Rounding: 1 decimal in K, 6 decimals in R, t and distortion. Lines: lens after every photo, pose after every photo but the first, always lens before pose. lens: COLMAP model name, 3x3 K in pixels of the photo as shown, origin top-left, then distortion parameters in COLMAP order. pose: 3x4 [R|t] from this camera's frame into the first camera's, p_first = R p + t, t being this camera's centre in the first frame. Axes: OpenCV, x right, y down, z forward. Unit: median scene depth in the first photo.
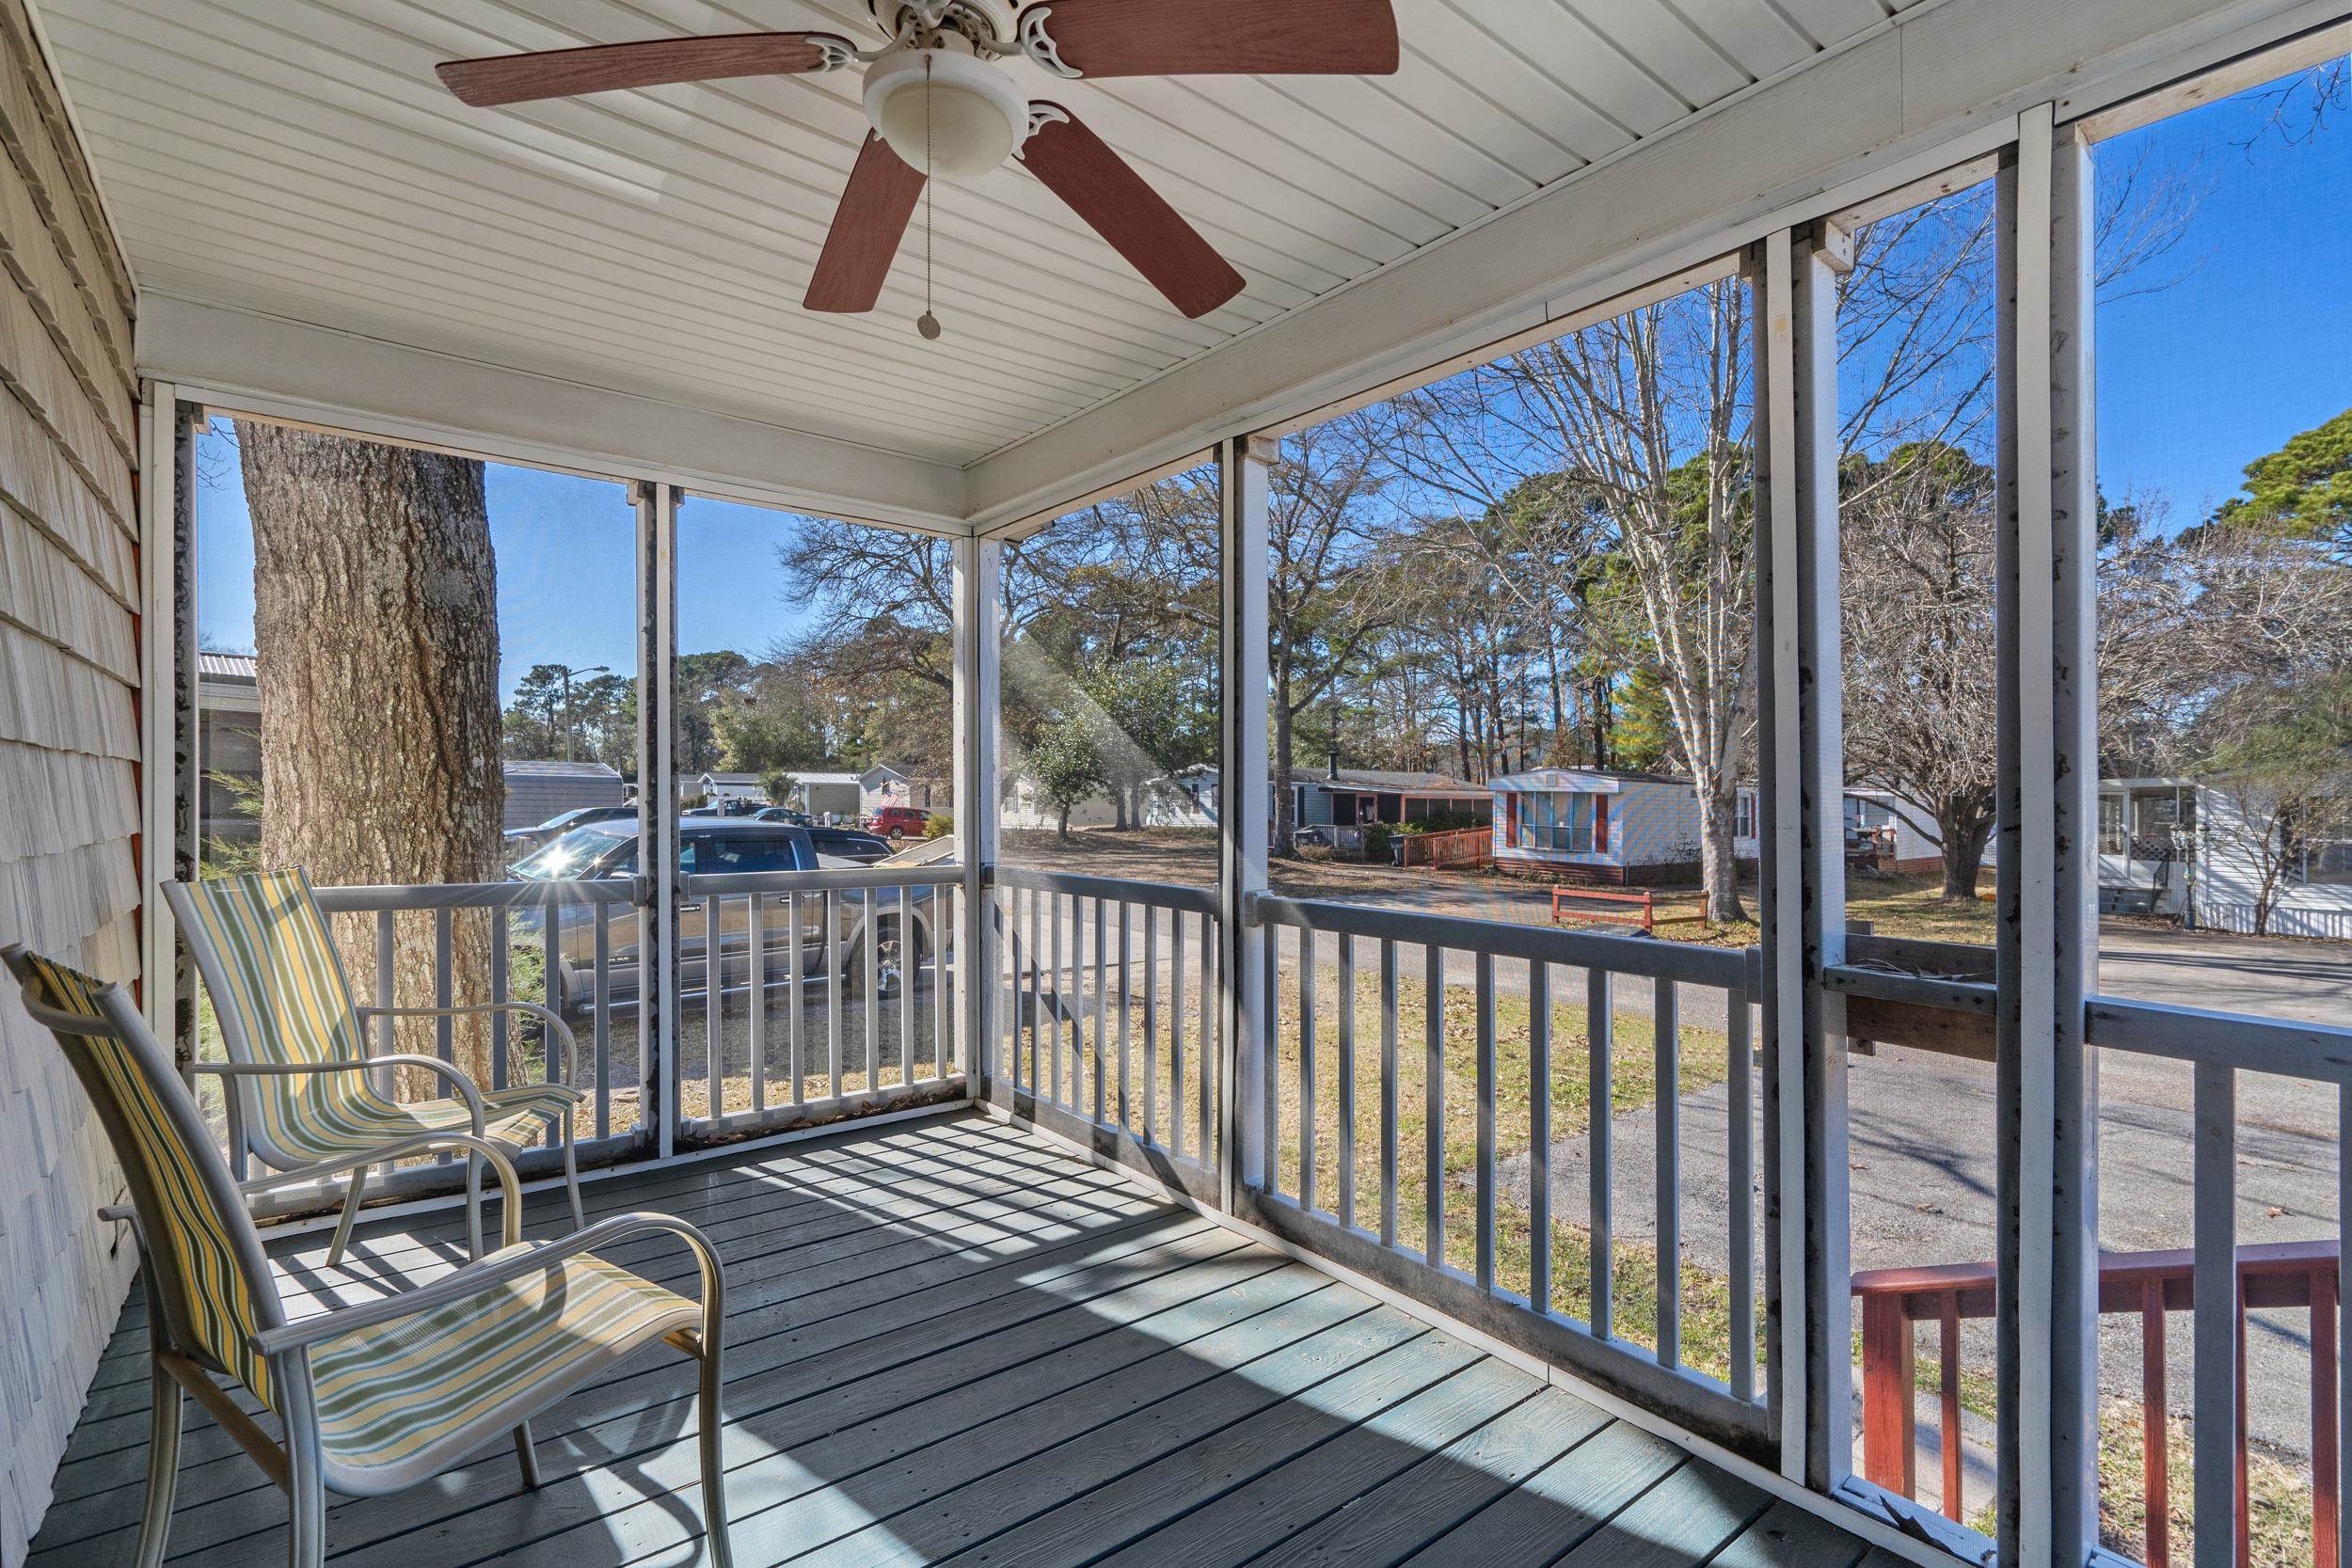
lens RADIAL K [[1066.0, 0, 1176.0], [0, 1066.0, 784.0], [0, 0, 1]] dist [-0.000238, -0.000056]
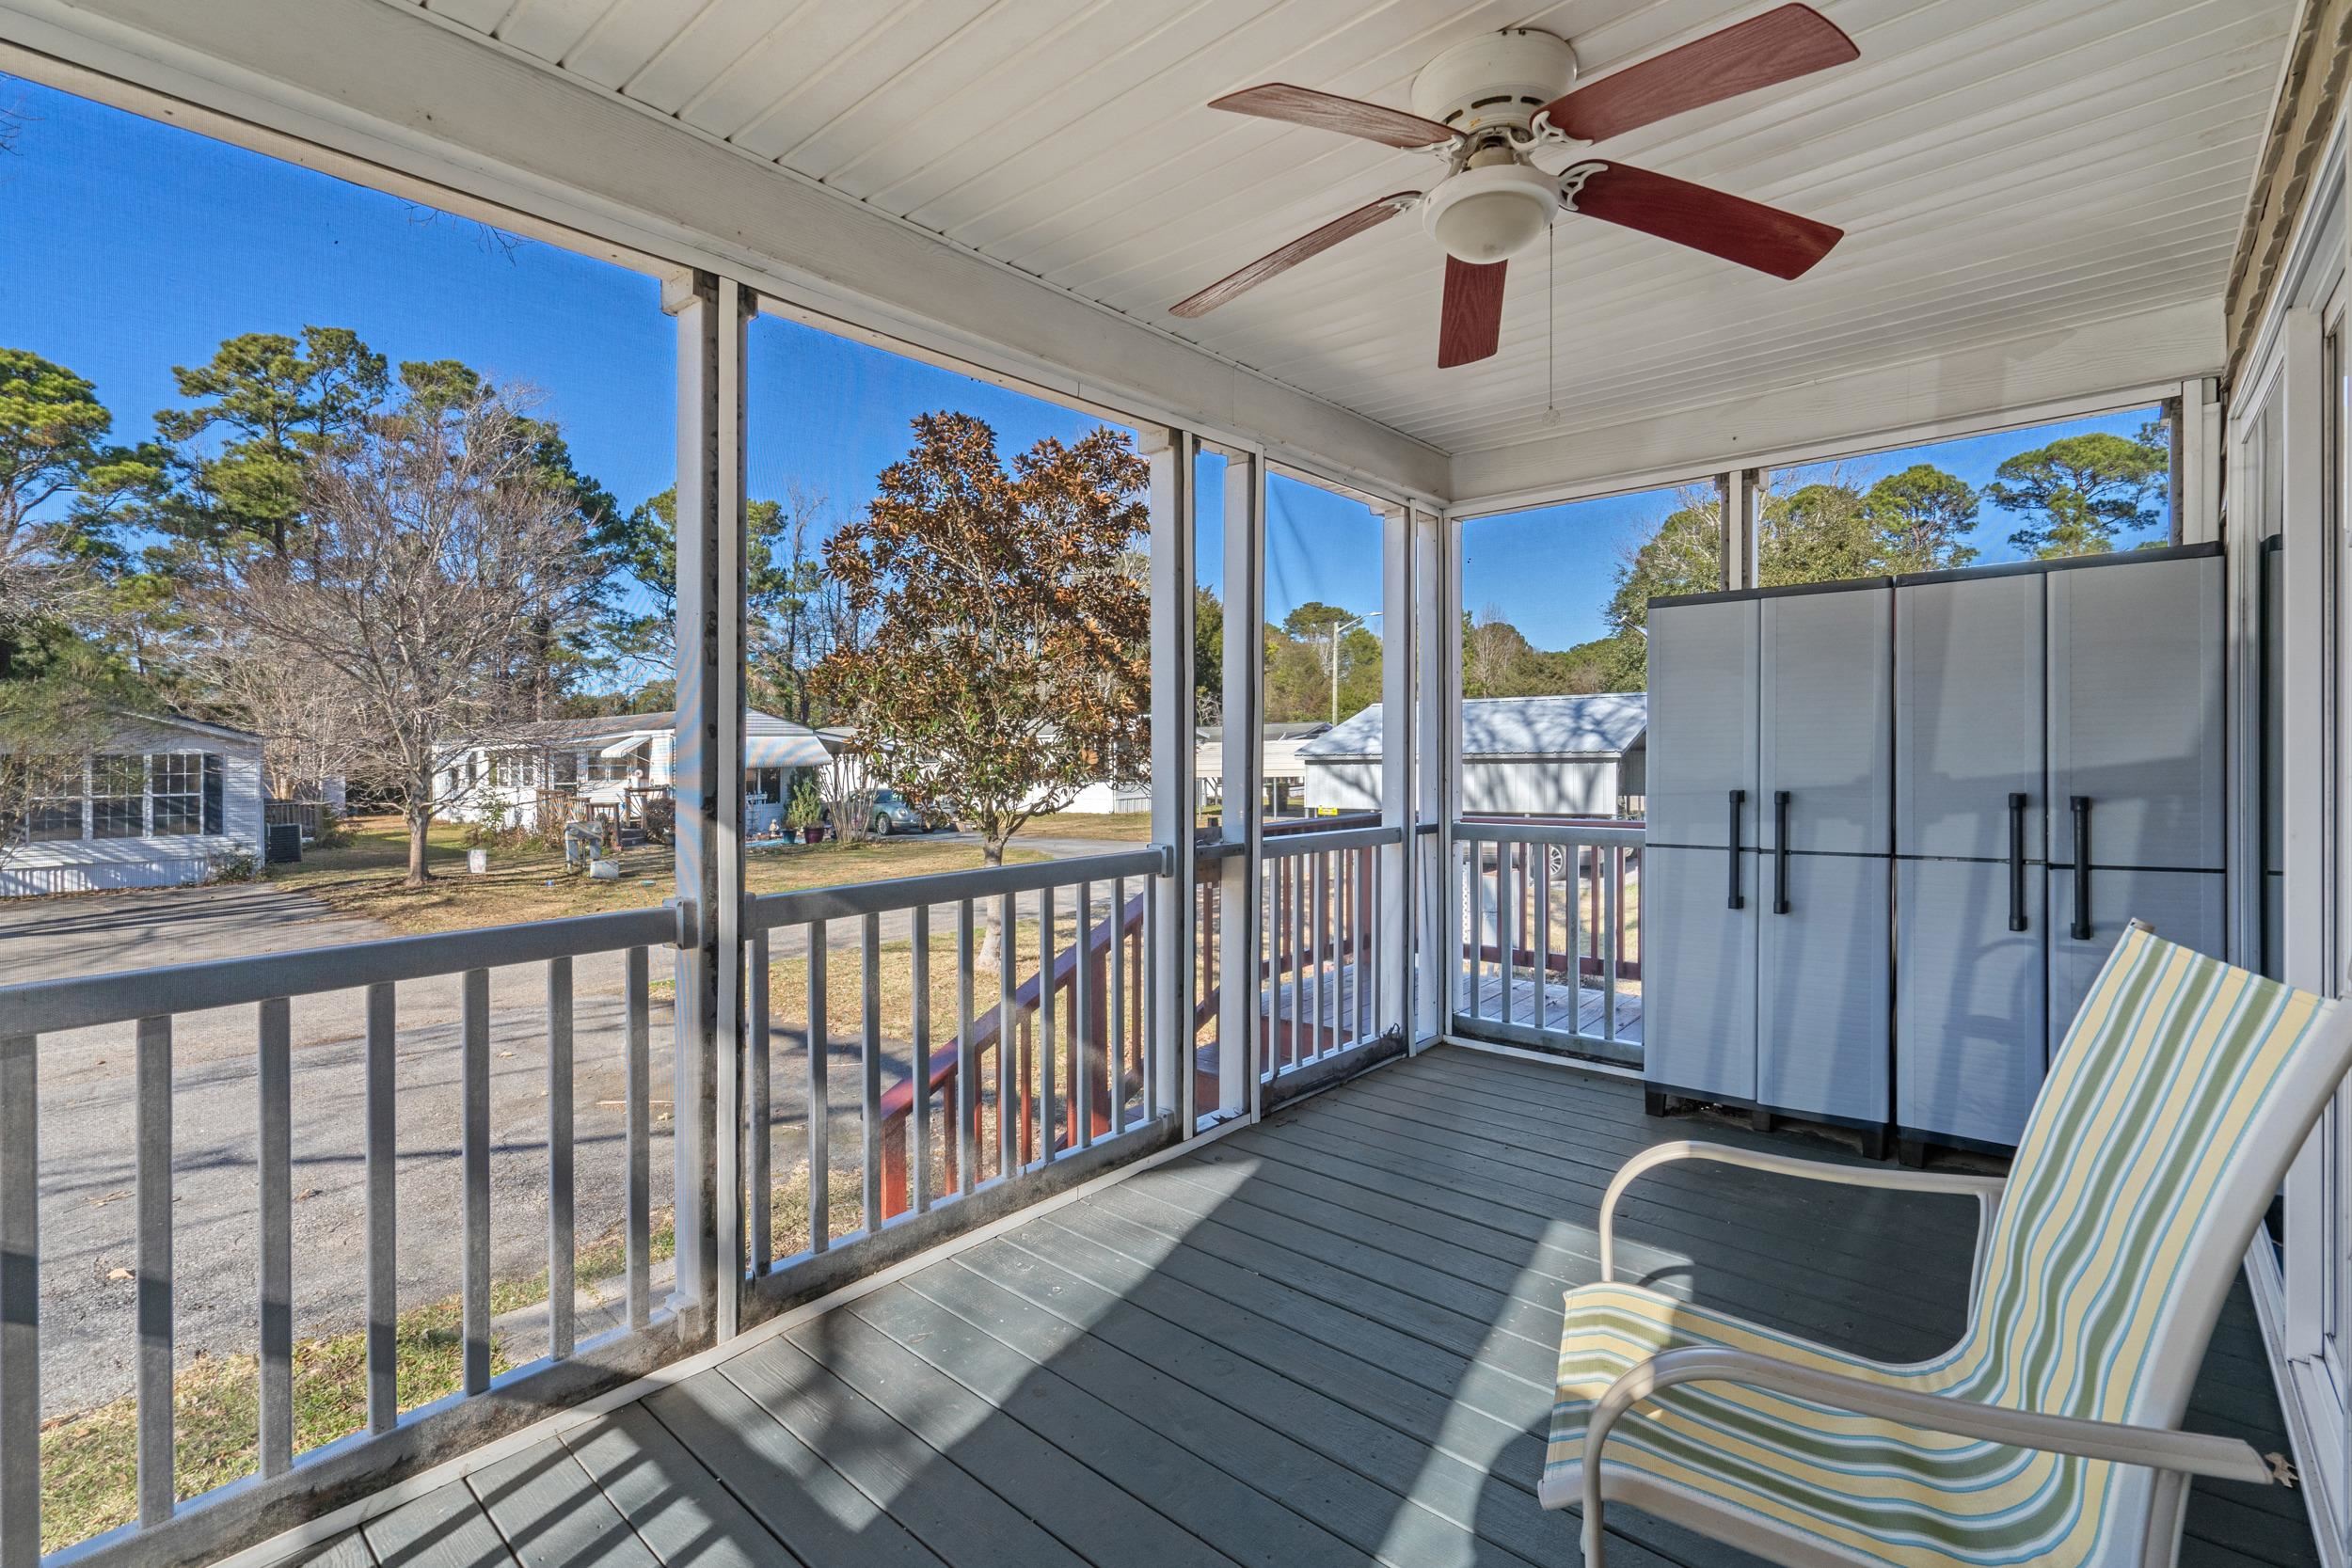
lens RADIAL K [[1066.0, 0, 1176.0], [0, 1066.0, 784.0], [0, 0, 1]] dist [-0.000238, -0.000056]
pose [[-0.188106, -0.034419, 0.981546, -0.670000], [-0.005762, 0.999407, 0.033941, -0.006714], [-0.982132, 0.000729, -0.188192, 0.777133]]
